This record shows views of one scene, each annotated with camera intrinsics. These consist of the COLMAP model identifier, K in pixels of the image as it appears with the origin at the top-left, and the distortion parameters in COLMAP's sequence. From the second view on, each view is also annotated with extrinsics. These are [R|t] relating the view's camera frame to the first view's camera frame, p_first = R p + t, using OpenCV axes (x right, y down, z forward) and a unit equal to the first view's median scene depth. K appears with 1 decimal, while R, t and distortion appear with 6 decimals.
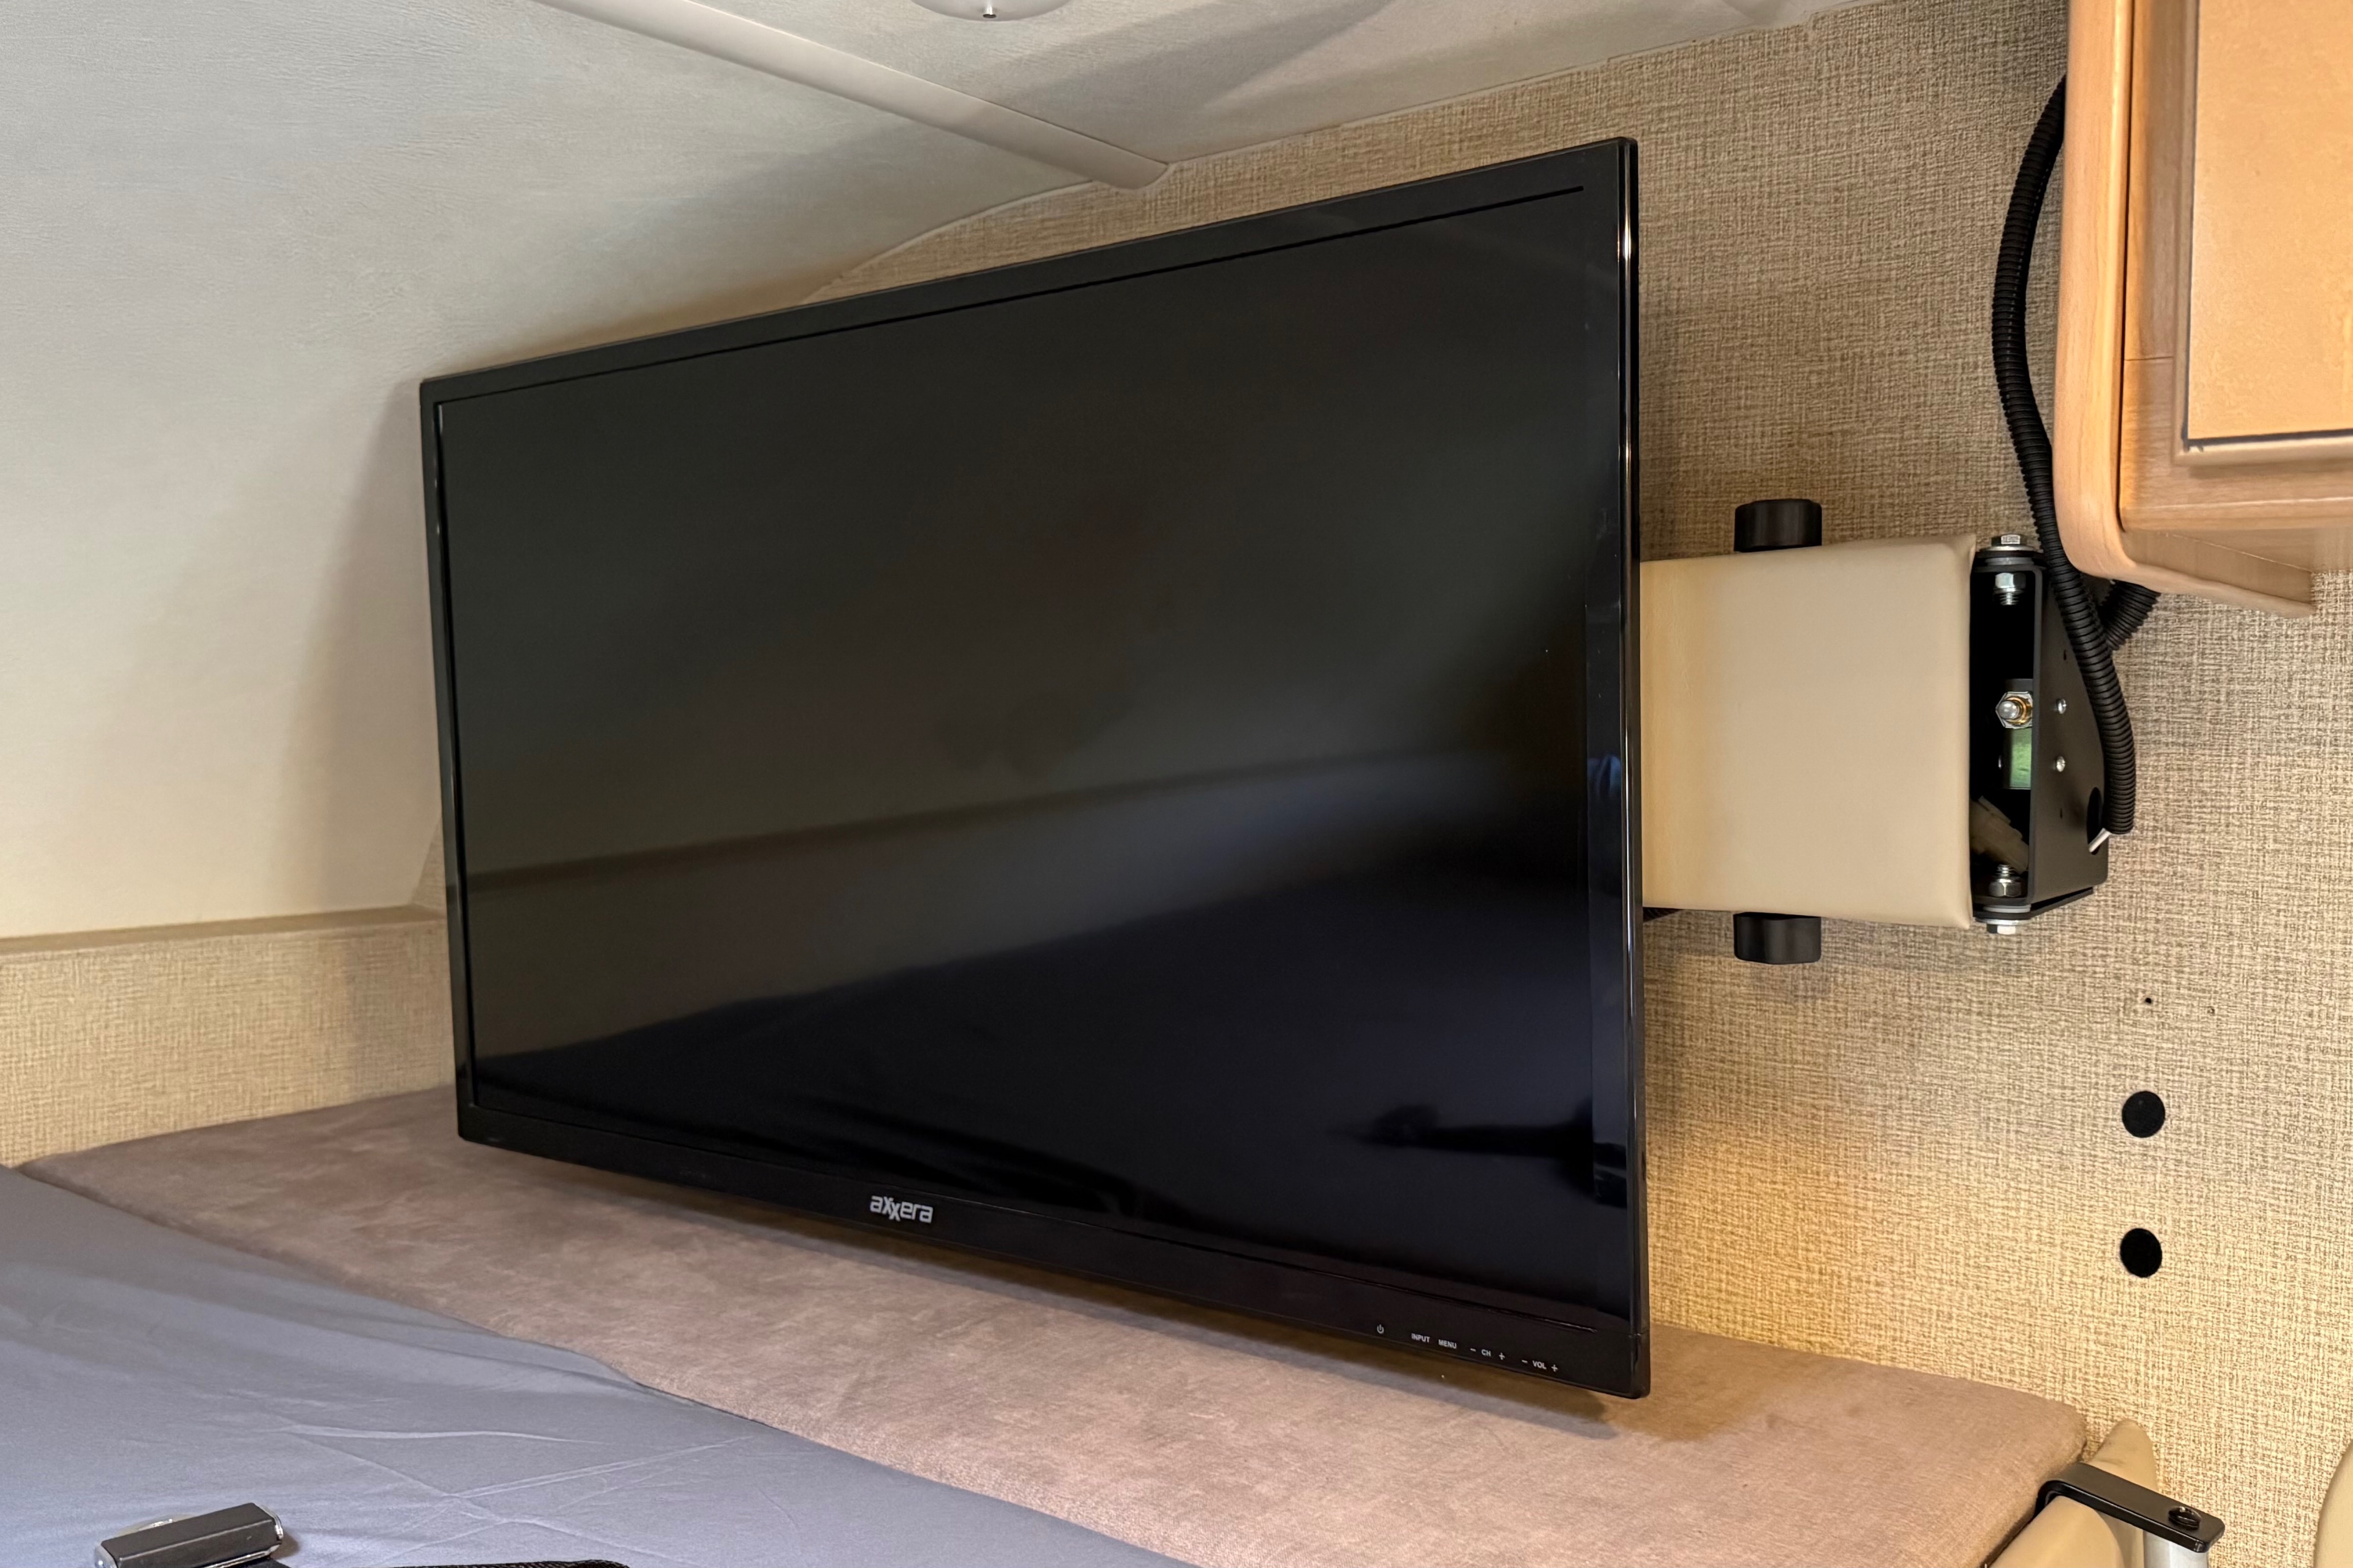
lens RADIAL K [[1970.5, 0, 1176.5], [0, 1970.5, 784.0], [0, 0, 1]] dist [0.122004, -0.213180]
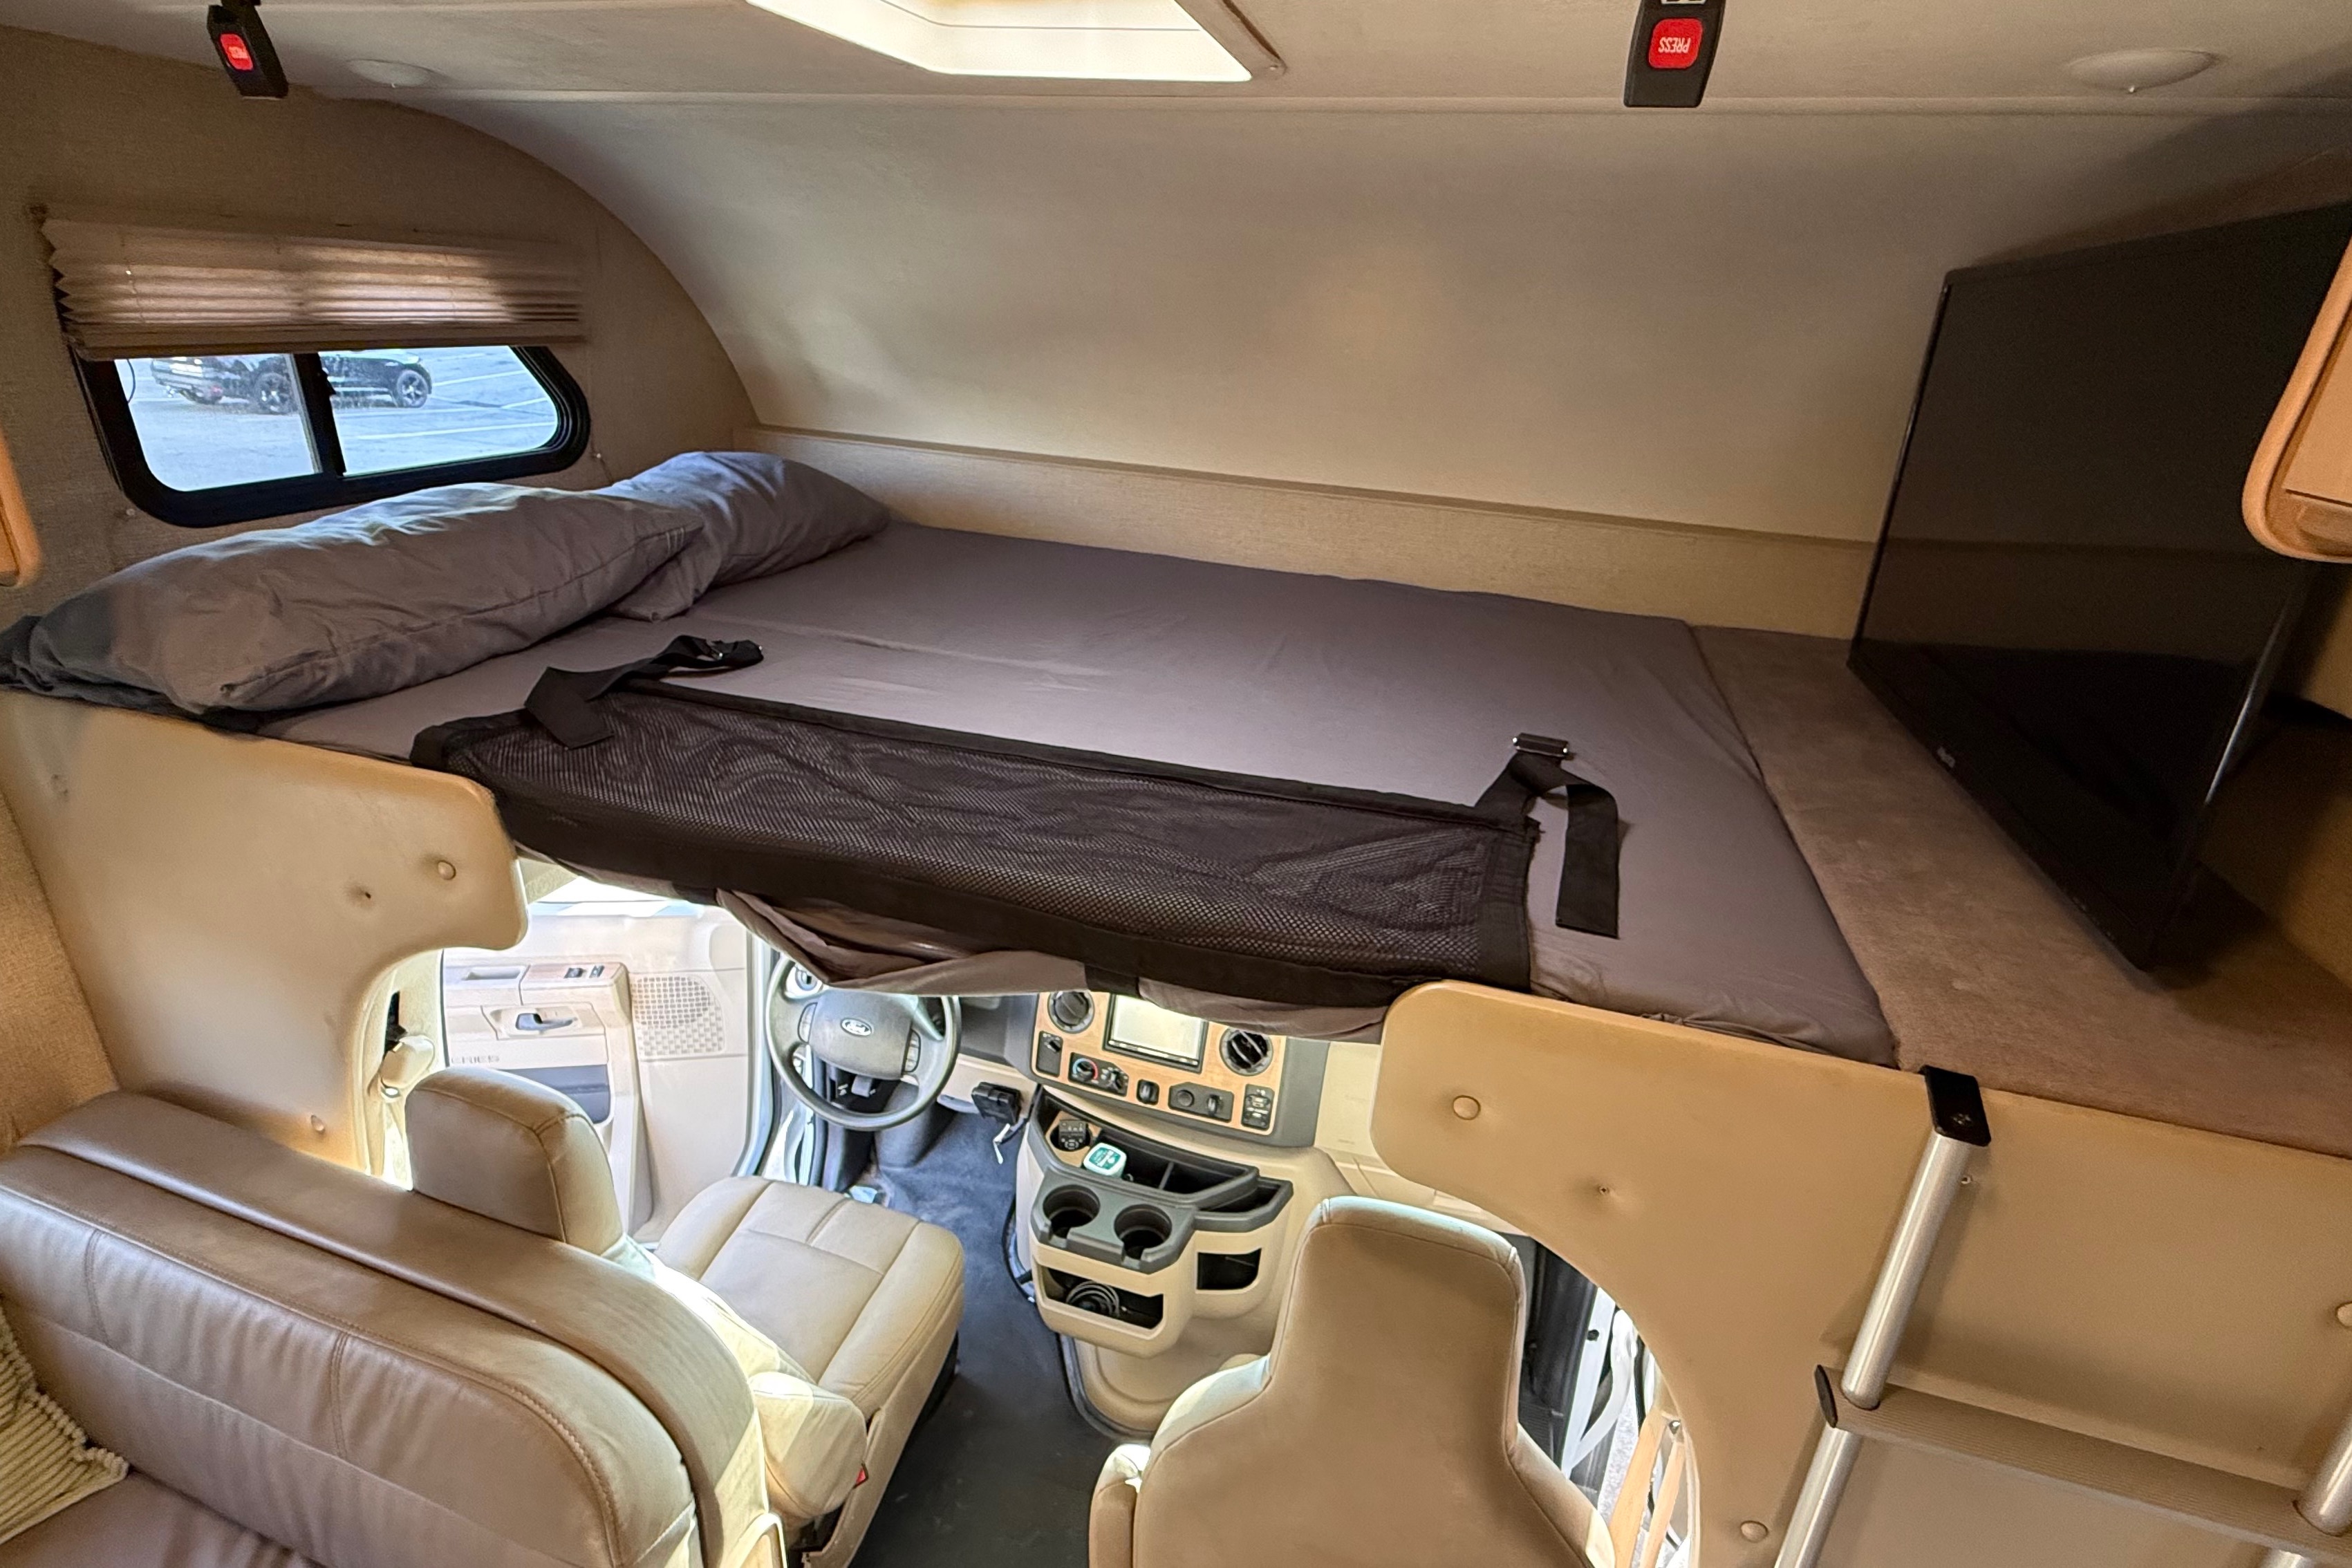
lens RADIAL K [[1115.0, 0, 1176.0], [0, 1115.0, 784.0], [0, 0, 1]] dist [-0.001305, -0.000456]
pose [[0.381744, 0.388661, -0.838579, 0.551469], [-0.099321, 0.919286, 0.380853, -0.112888], [0.918916, -0.062100, 0.389534, -0.132900]]
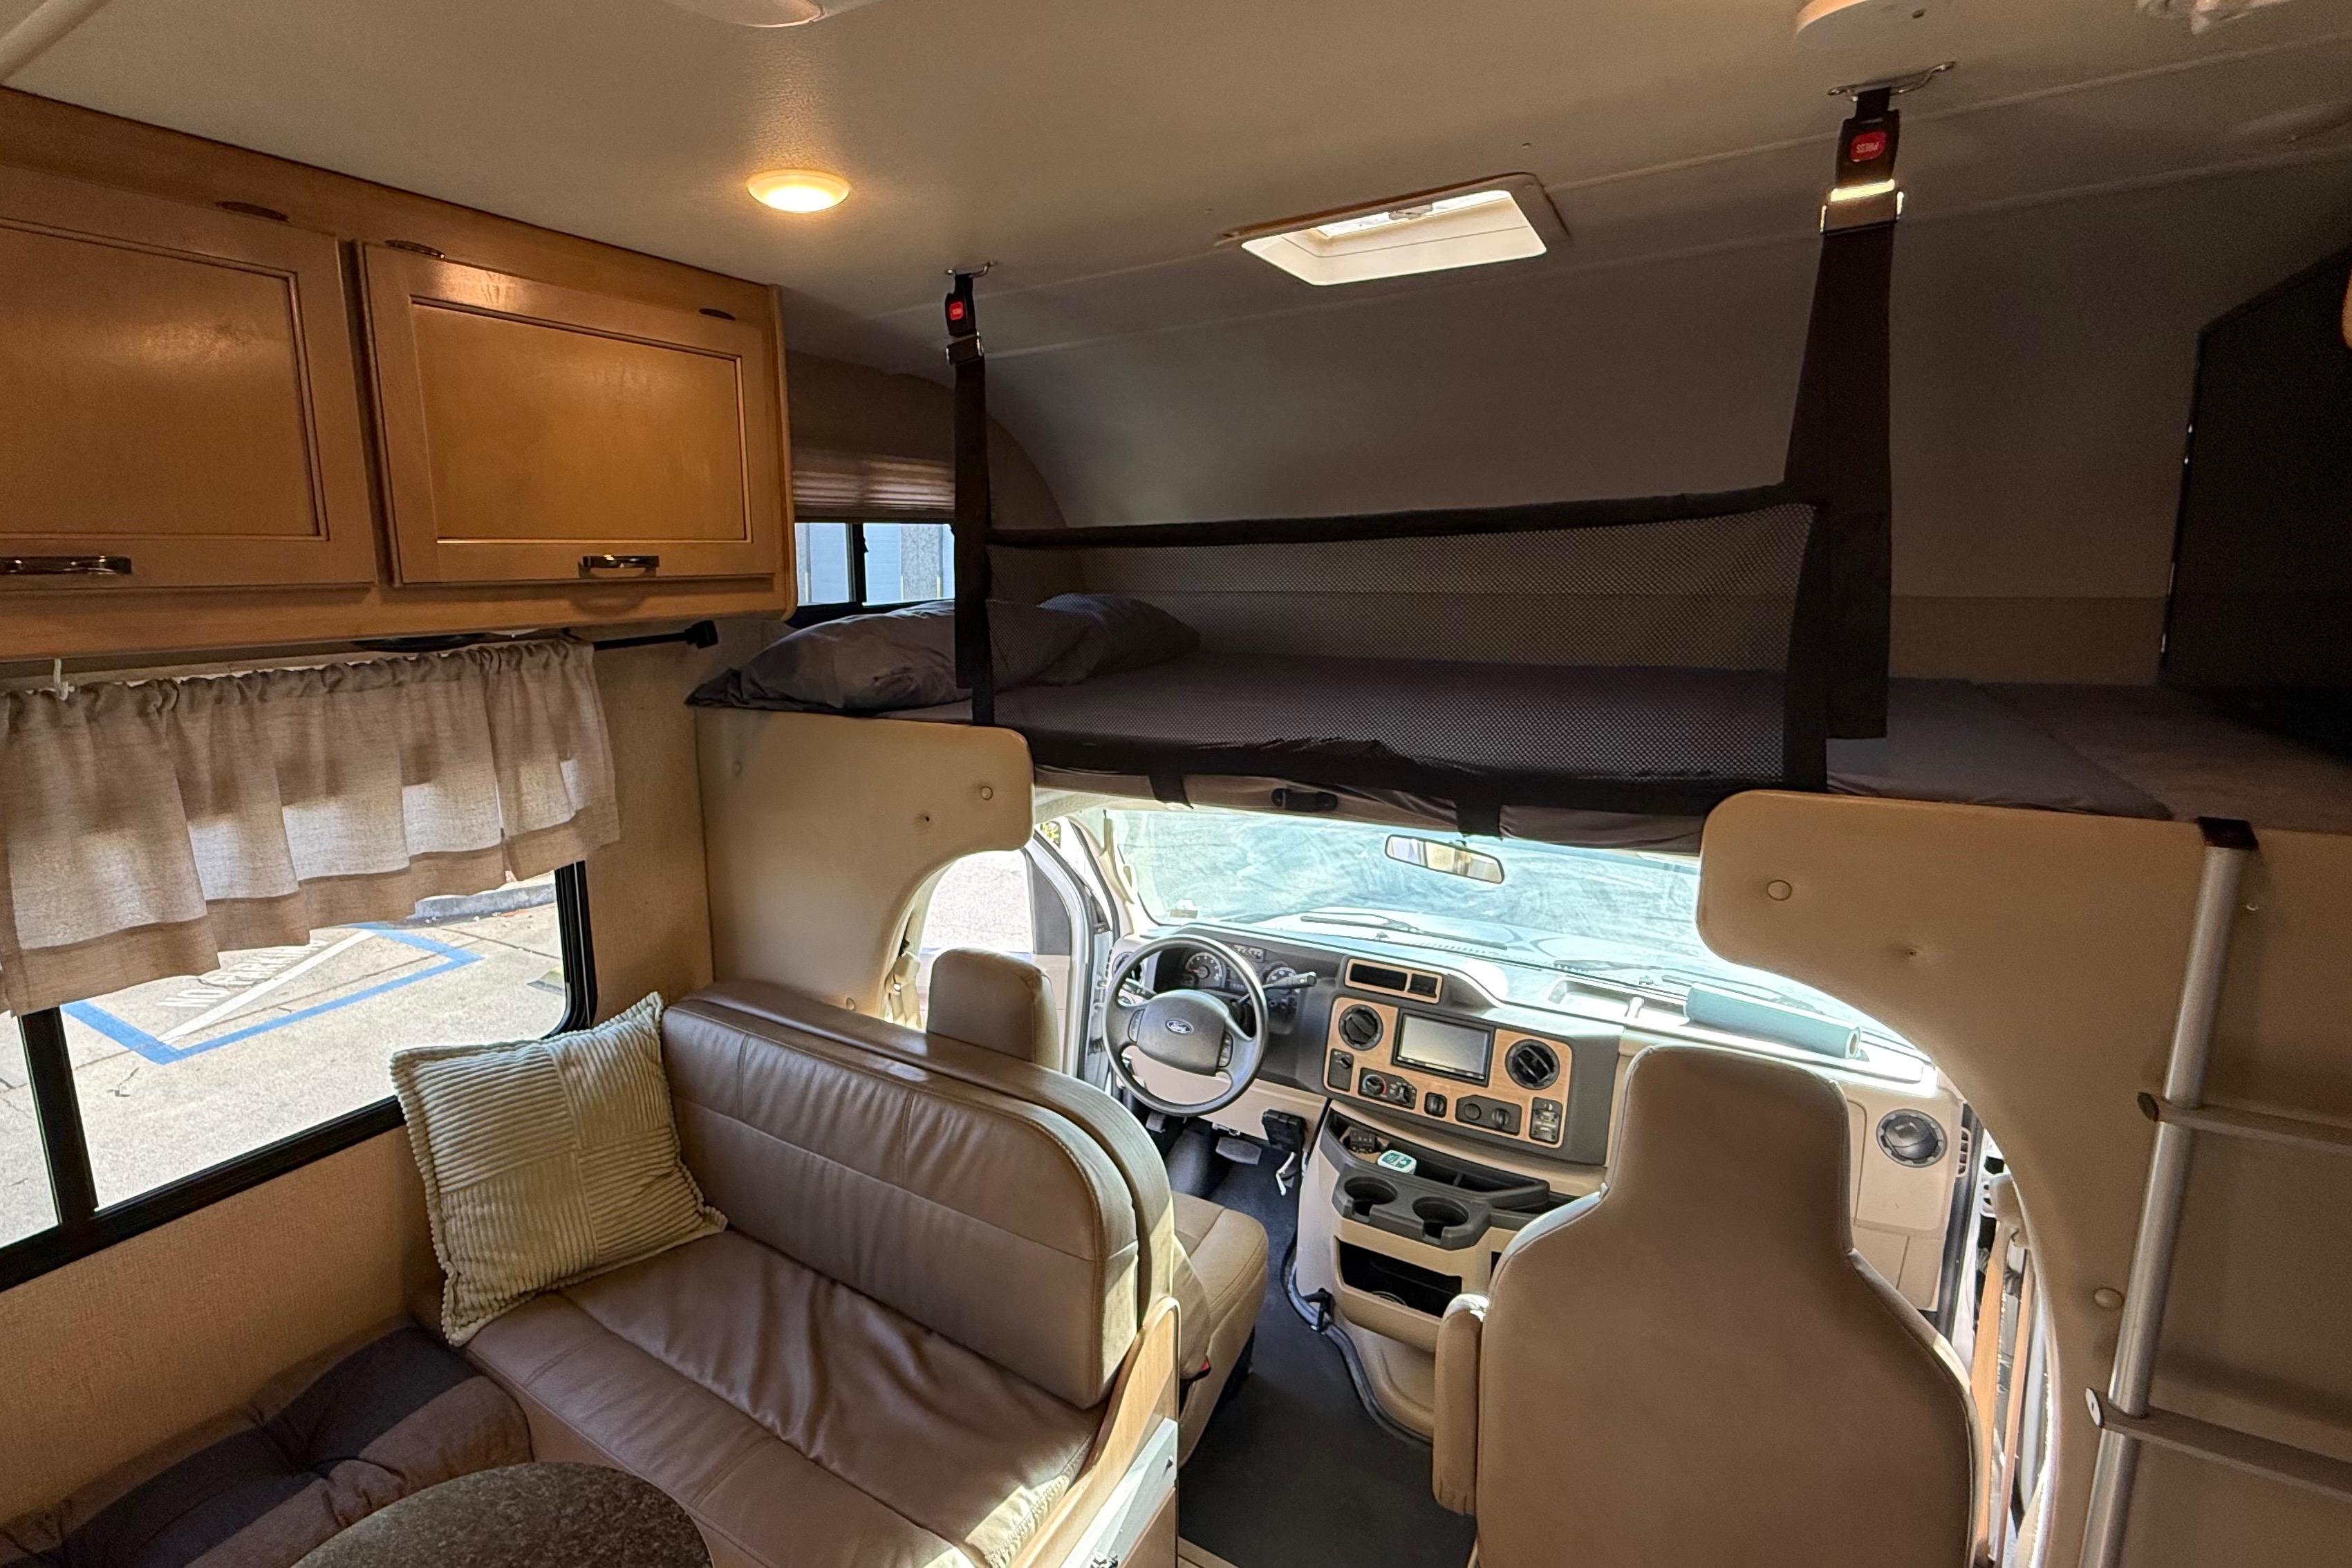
lens RADIAL K [[1111.1, 0, 998.5], [0, 1111.1, 789.0], [0, 0, 1]] dist [0.000367, 0.000015]
pose [[0.086788, 0.200816, -0.975777, 1.014241], [-0.027939, 0.979578, 0.199114, 0.105056], [0.995835, 0.009982, 0.090626, -0.493542]]
